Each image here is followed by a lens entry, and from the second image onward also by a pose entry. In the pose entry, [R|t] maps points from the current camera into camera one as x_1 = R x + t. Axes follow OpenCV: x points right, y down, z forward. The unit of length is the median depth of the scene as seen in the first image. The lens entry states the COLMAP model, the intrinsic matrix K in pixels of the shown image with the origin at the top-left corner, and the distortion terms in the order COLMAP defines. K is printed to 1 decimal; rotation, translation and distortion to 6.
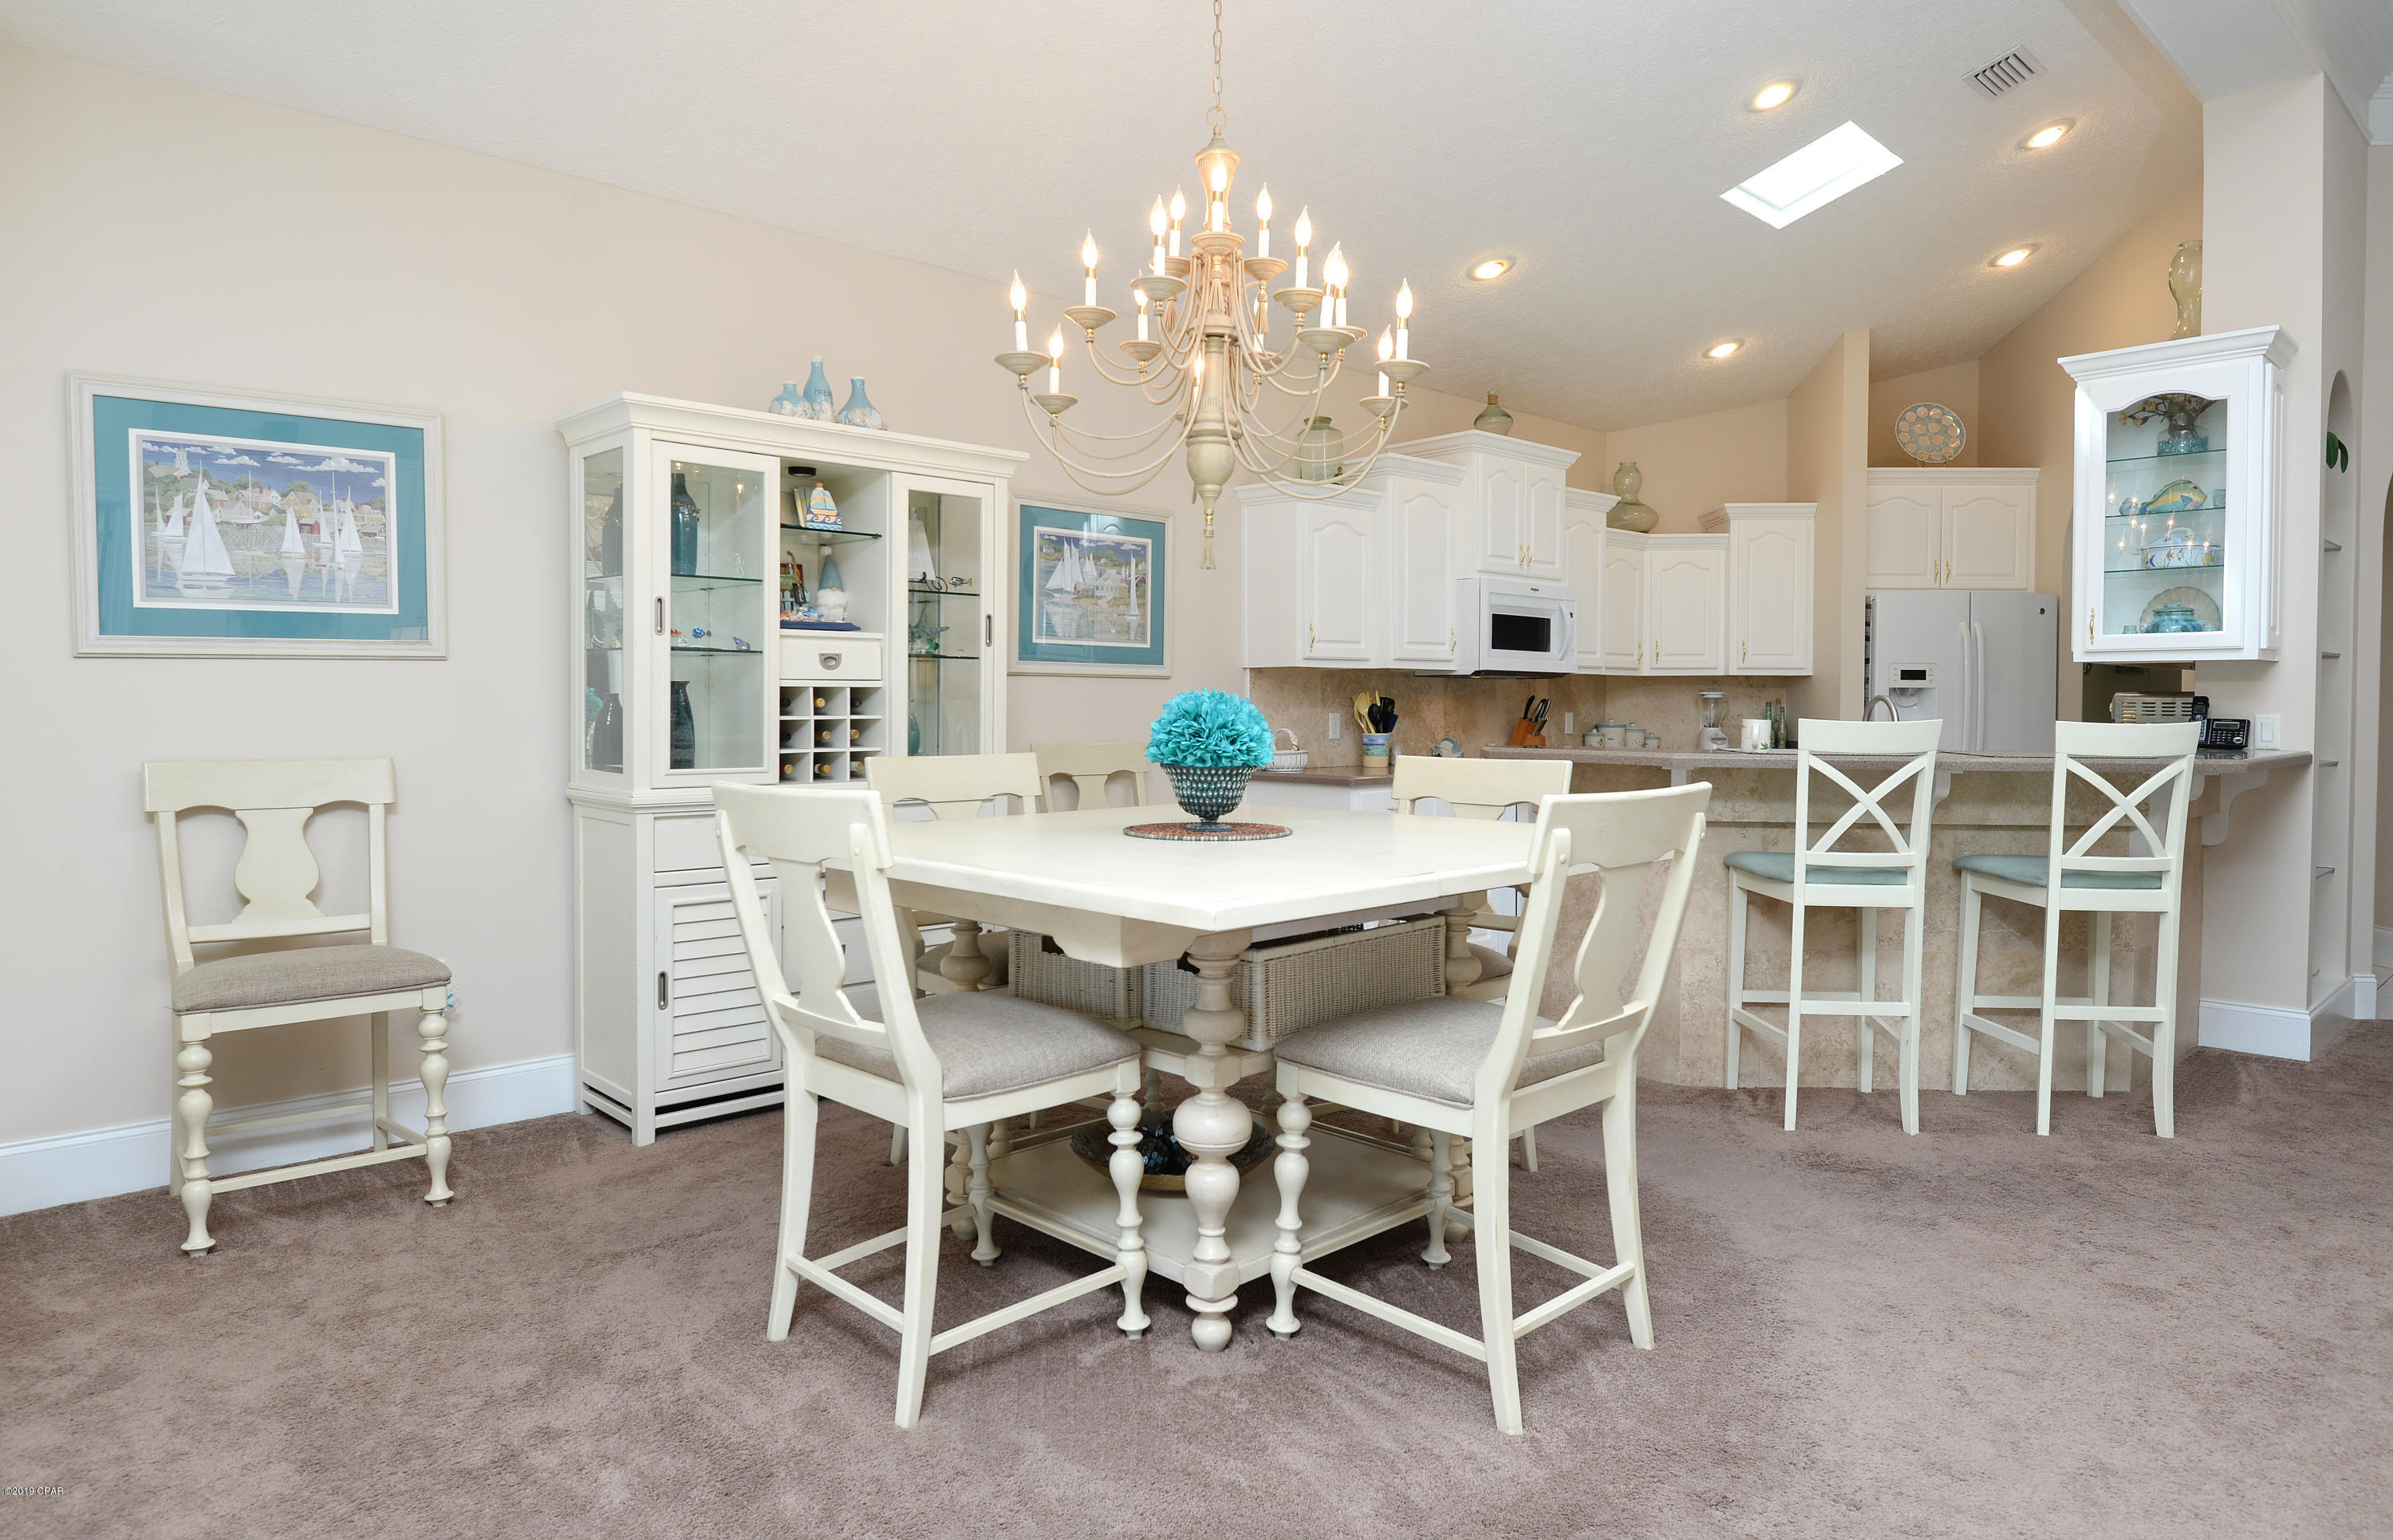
lens RADIAL K [[1396.6, 0, 1171.7], [0, 1396.6, 746.0], [0, 0, 1]] dist [-0.004571, -0.010988]
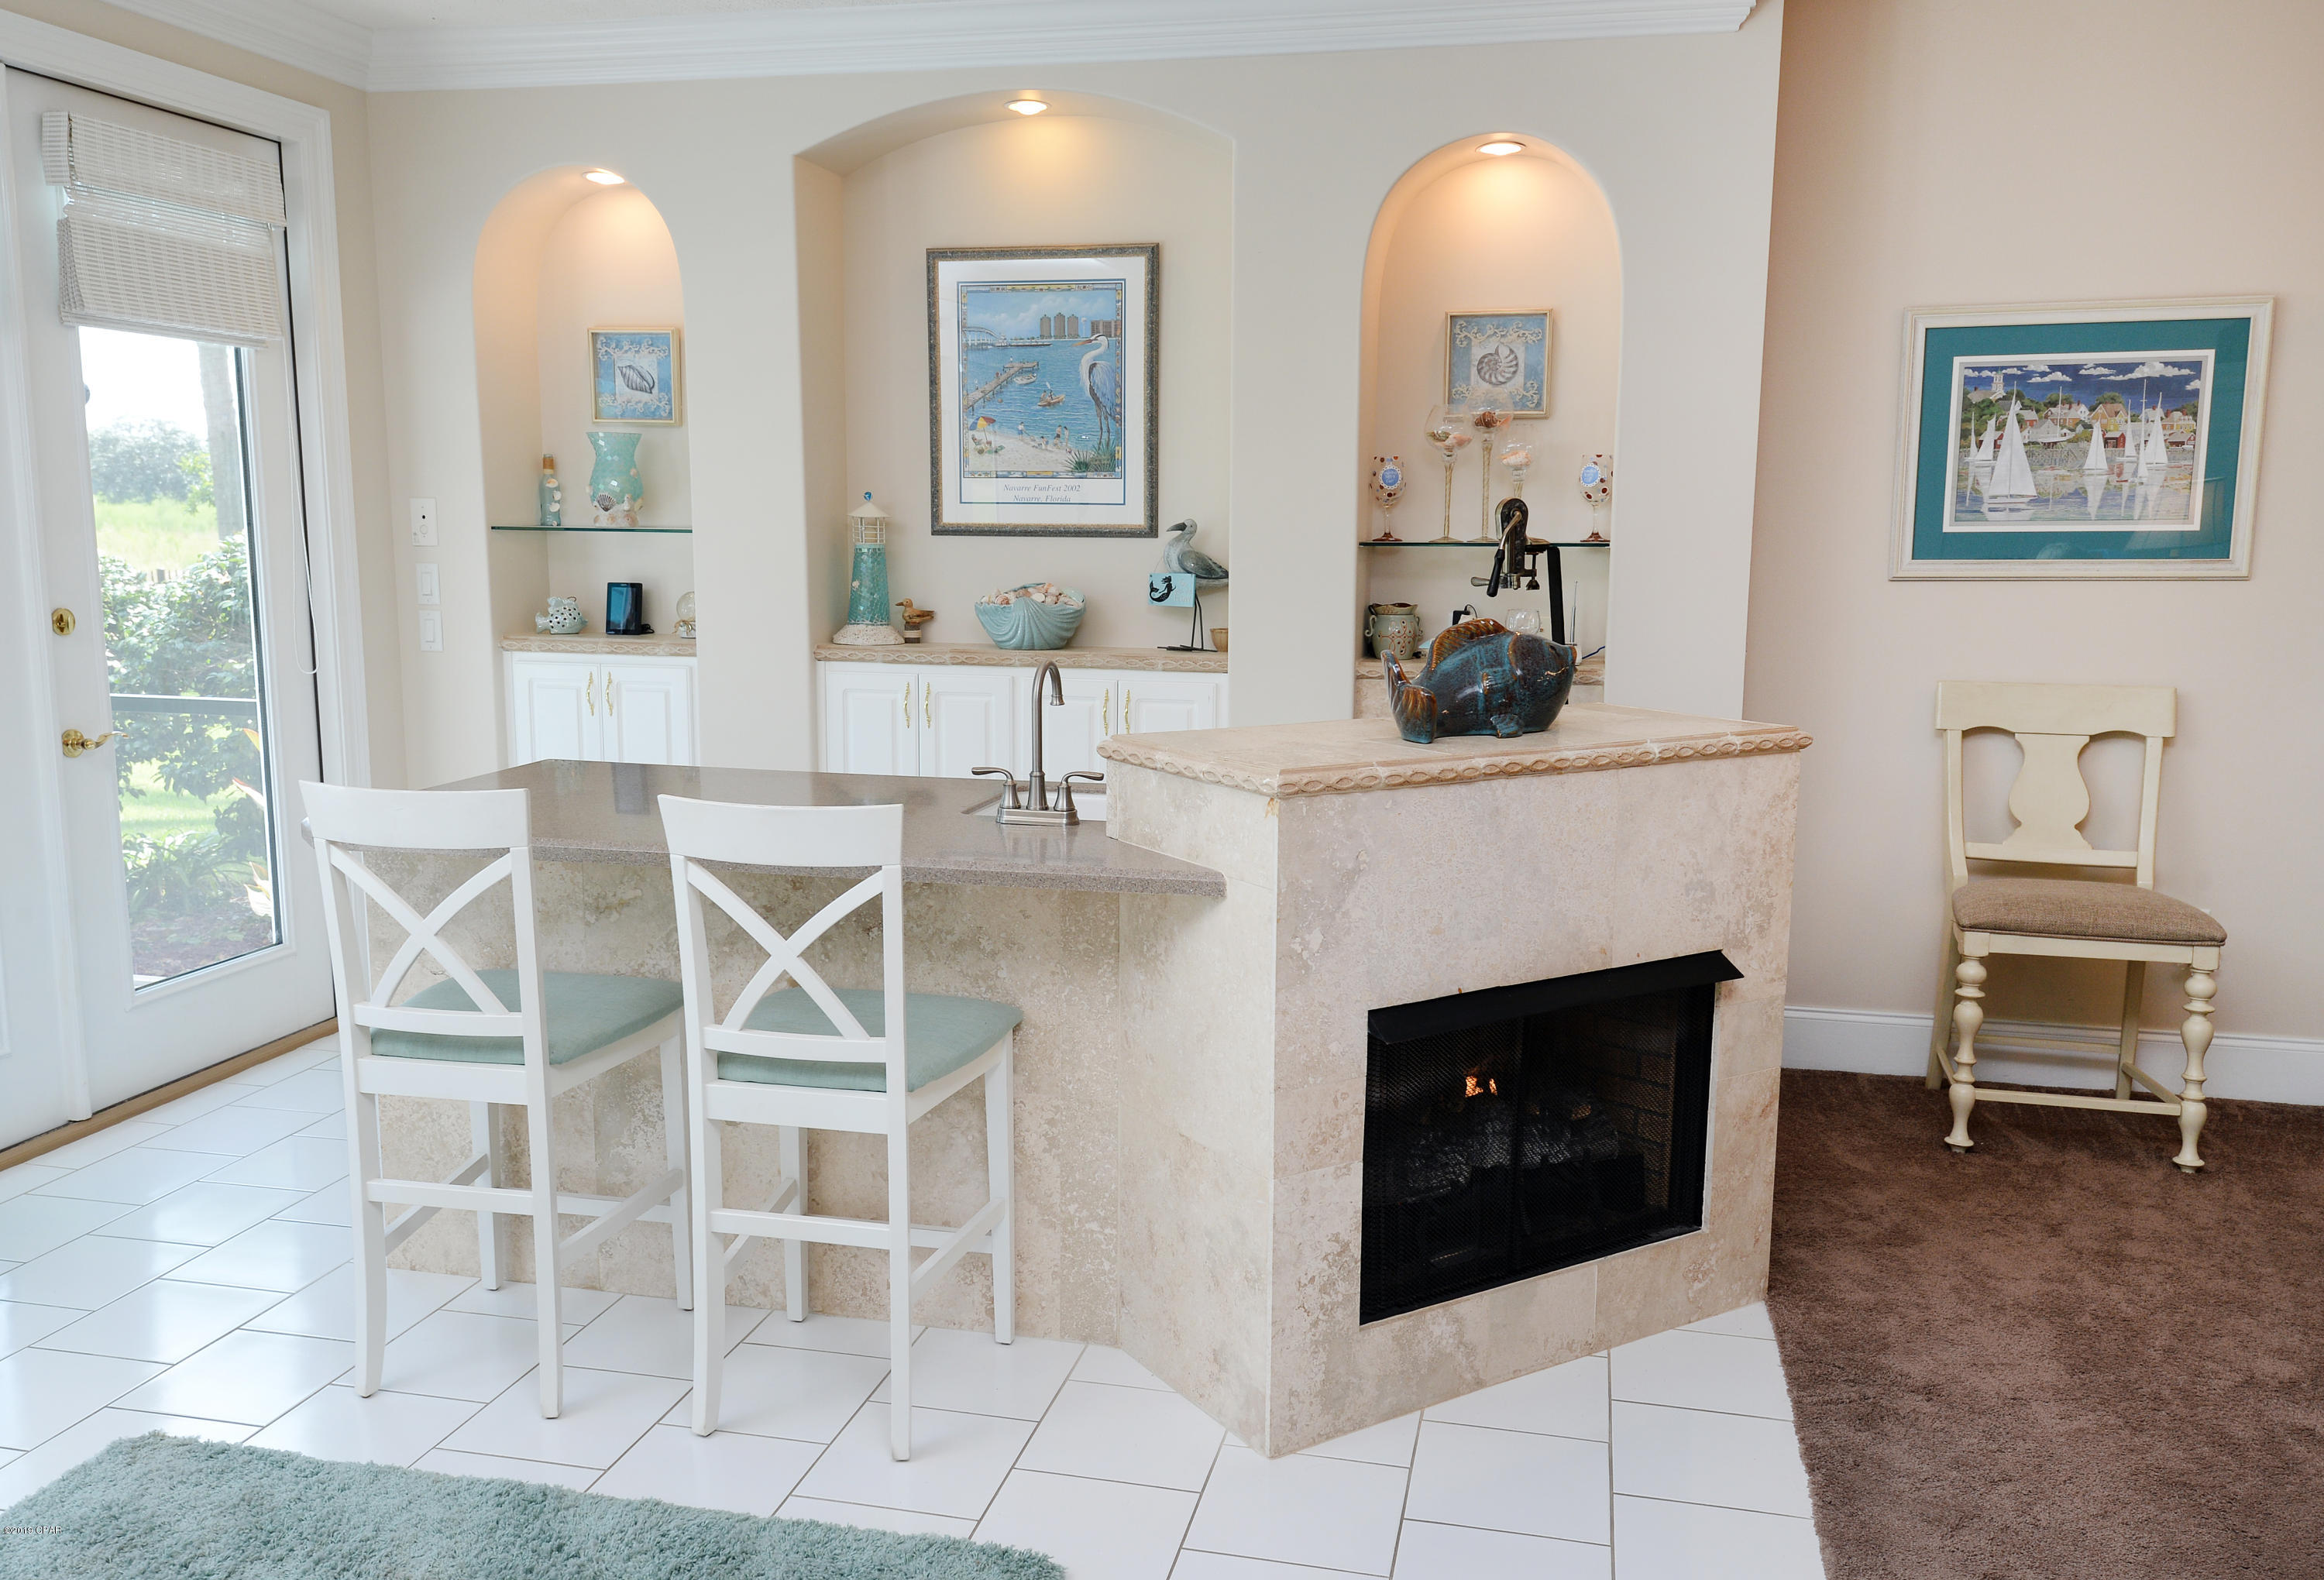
lens RADIAL K [[1834.4, 0, 1156.6], [0, 1834.4, 790.2], [0, 0, 1]] dist [0.016730, -0.008604]
pose [[0.567161, 0.130299, -0.813235, 0.051795], [-0.025775, 0.989731, 0.140602, -0.068617], [0.823204, -0.058783, 0.564695, -0.218388]]
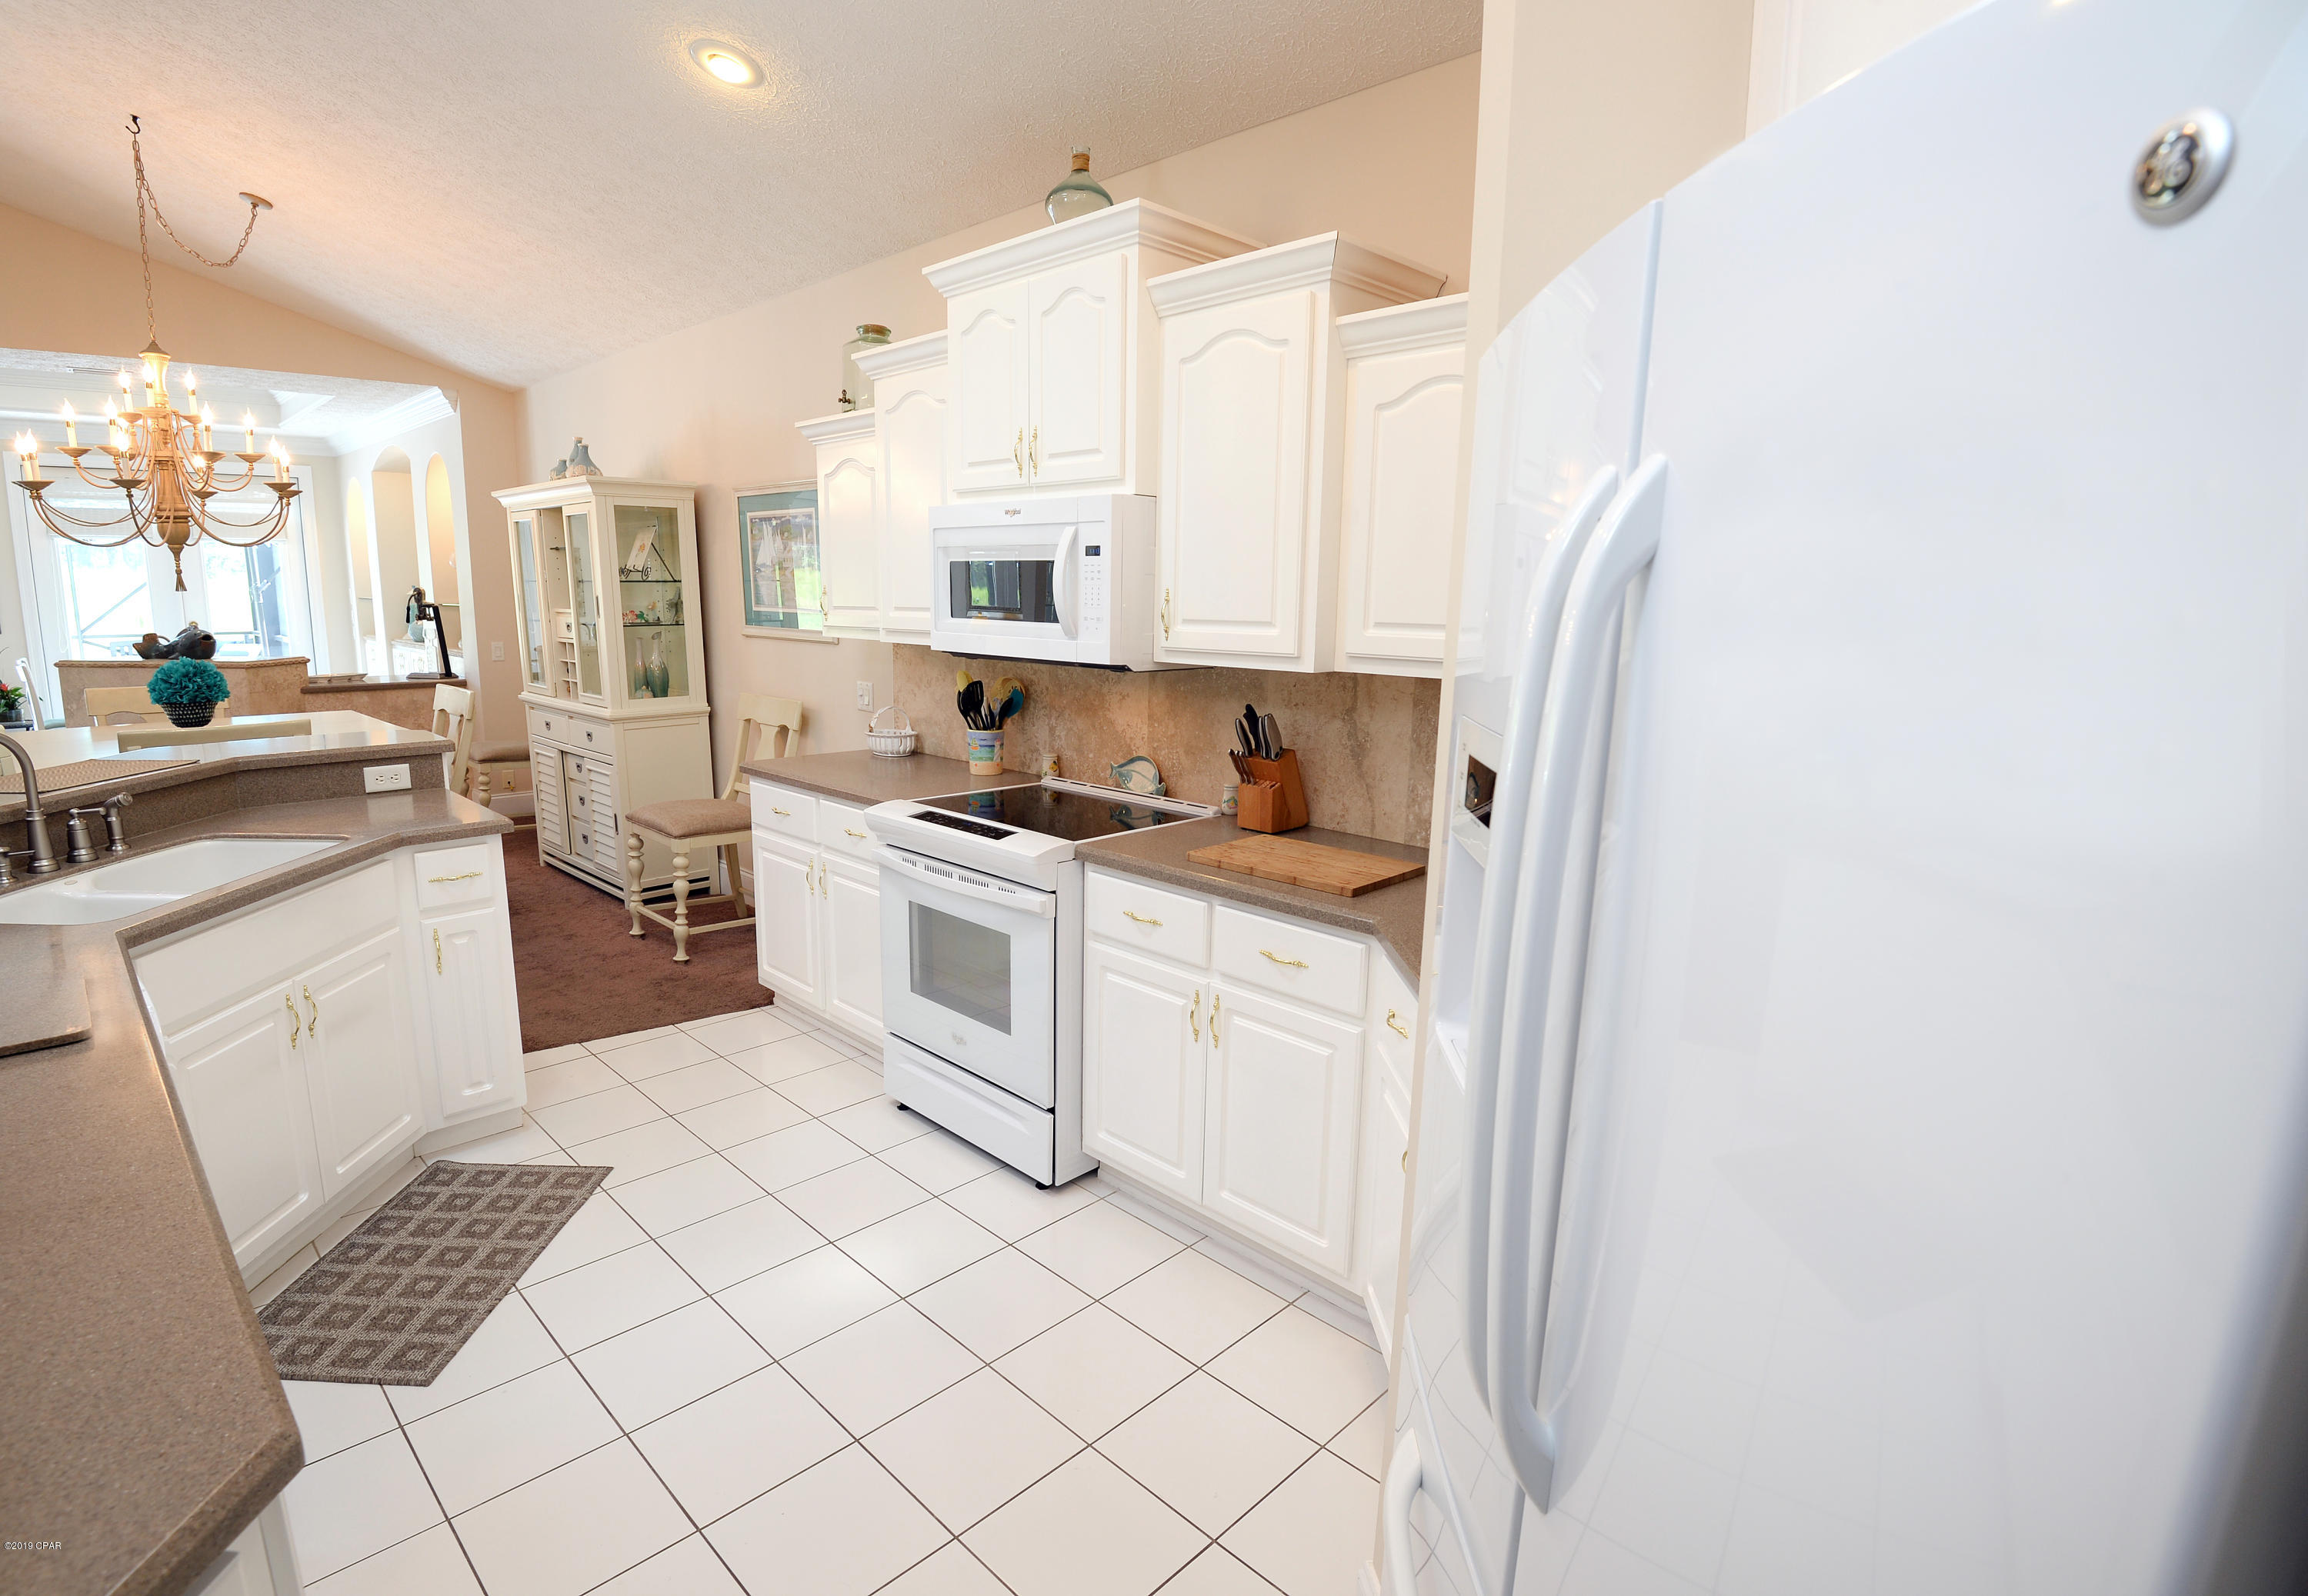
lens RADIAL K [[1116.6, 0, 1146.3], [0, 1116.6, 801.6], [0, 0, 1]] dist [-0.036947, -0.007513]
pose [[0.062549, 0.184554, -0.980830, 1.097750], [-0.042382, 0.982359, 0.182139, -0.122523], [0.997142, 0.030177, 0.069267, 1.551605]]
